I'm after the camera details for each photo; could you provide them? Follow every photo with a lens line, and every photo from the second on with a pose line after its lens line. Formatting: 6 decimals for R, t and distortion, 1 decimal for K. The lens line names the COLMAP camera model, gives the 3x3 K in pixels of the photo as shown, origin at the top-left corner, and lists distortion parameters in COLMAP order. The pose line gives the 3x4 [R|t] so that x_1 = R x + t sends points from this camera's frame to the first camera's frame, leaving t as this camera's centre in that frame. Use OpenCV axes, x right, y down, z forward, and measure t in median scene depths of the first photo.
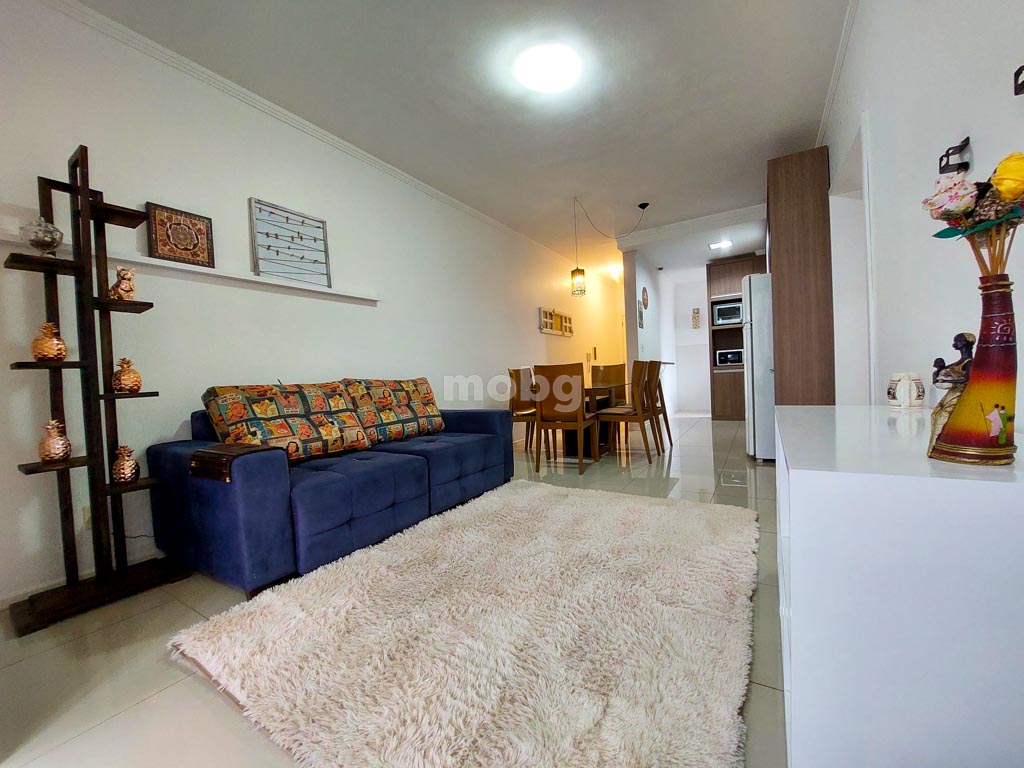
lens RADIAL K [[410.3, 0, 510.9], [0, 410.3, 388.8], [0, 0, 1]] dist [-0.015092, -0.000181]
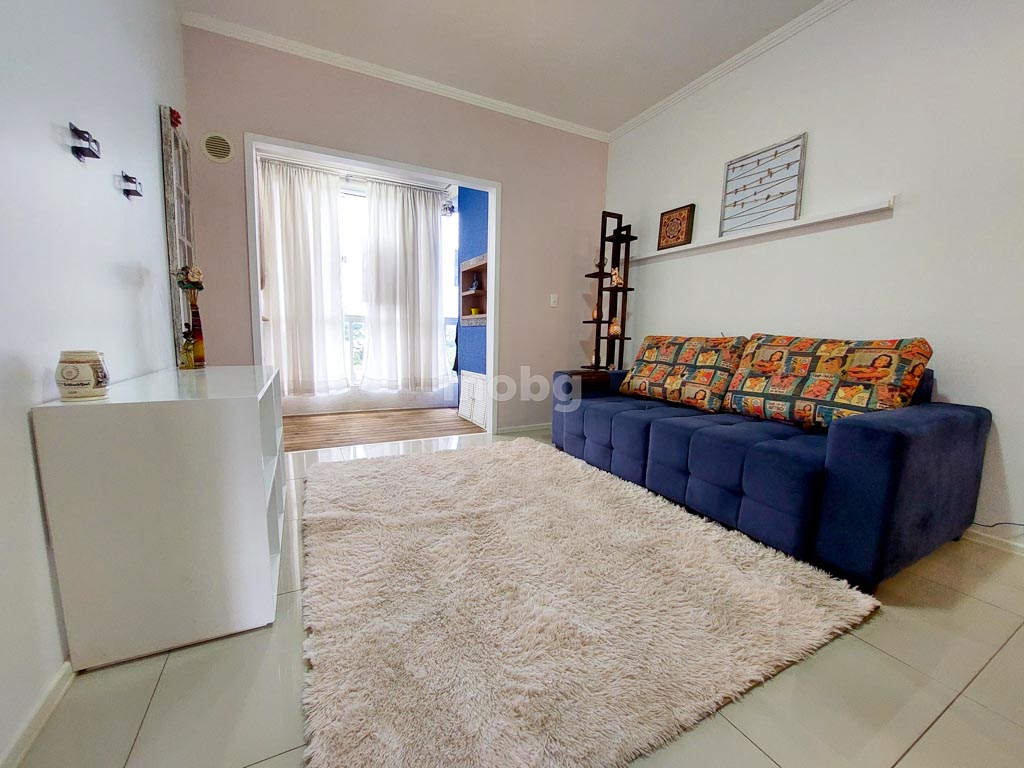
lens RADIAL K [[410.3, 0, 514.7], [0, 410.3, 383.9], [0, 0, 1]] dist [-0.015092, -0.000181]
pose [[-0.504908, 0.140395, -0.851679, 0.601676], [-0.018741, 0.984668, 0.173427, -0.061407], [0.862970, 0.103526, -0.494536, 1.016192]]
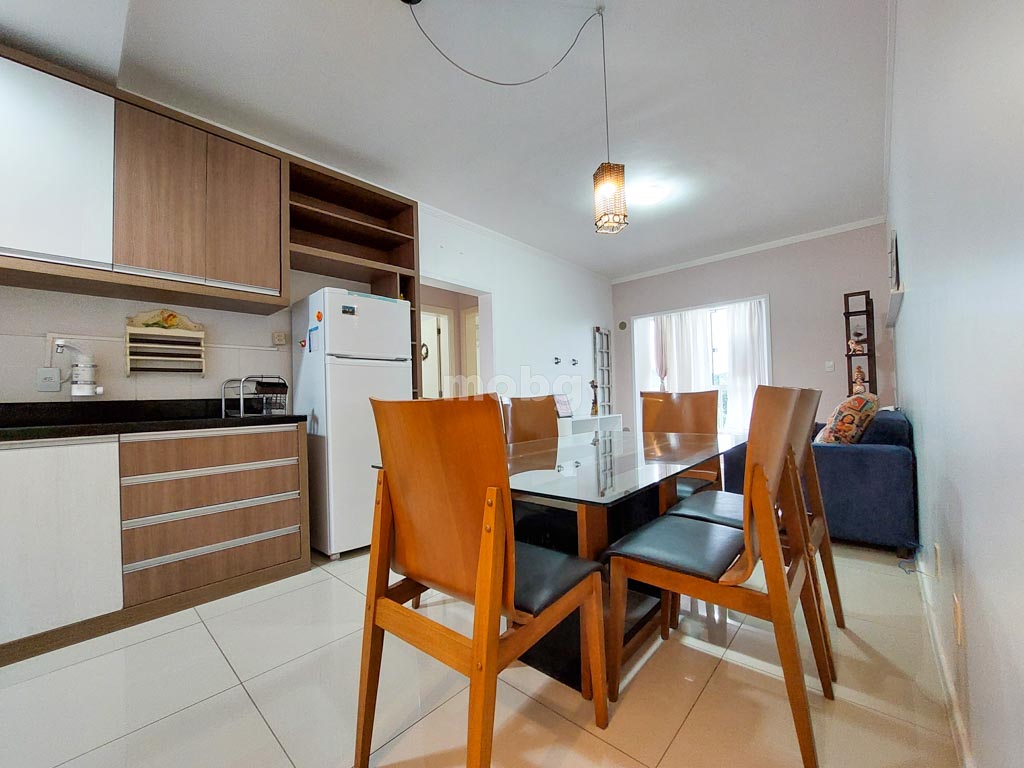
lens RADIAL K [[410.3, 0, 514.5], [0, 410.3, 388.6], [0, 0, 1]] dist [-0.015092, -0.000181]
pose [[-0.981765, 0.082822, 0.171105, 0.317888], [0.083574, 0.996498, -0.002818, -0.112924], [-0.170739, 0.011534, -0.985249, 2.267394]]
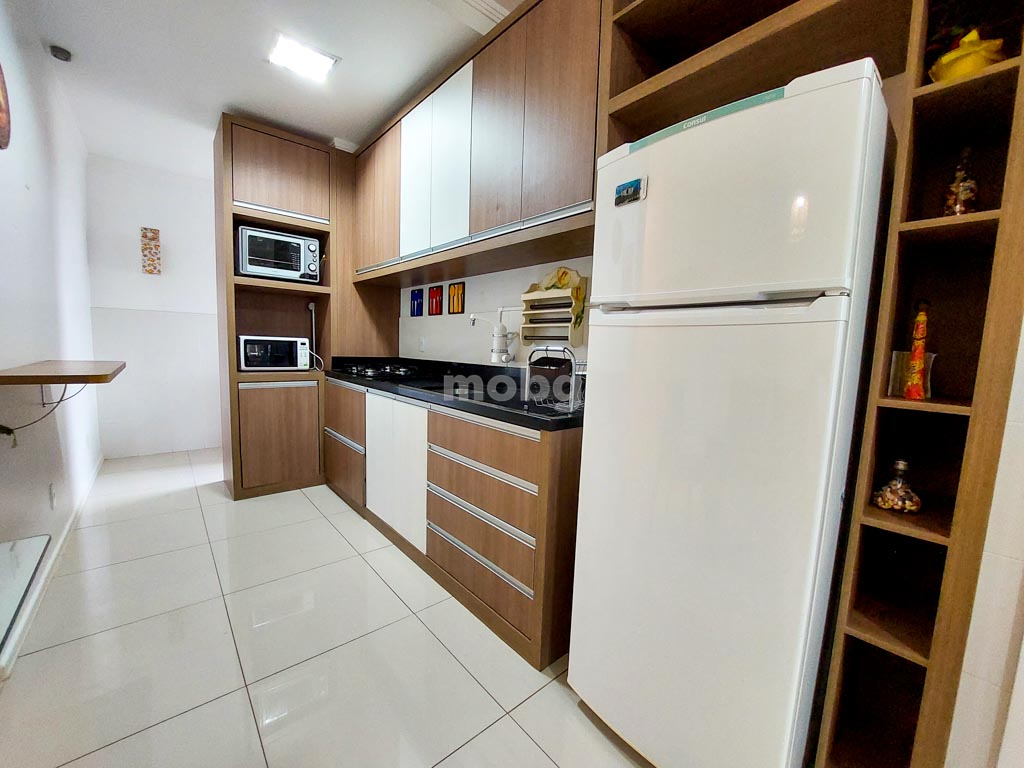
lens RADIAL K [[410.3, 0, 516.9], [0, 410.3, 387.5], [0, 0, 1]] dist [-0.015092, -0.000181]
pose [[0.280113, -0.036674, 0.959266, 0.417582], [-0.018156, 0.998889, 0.043490, -0.151958], [-0.959795, -0.029598, 0.279136, 1.458884]]
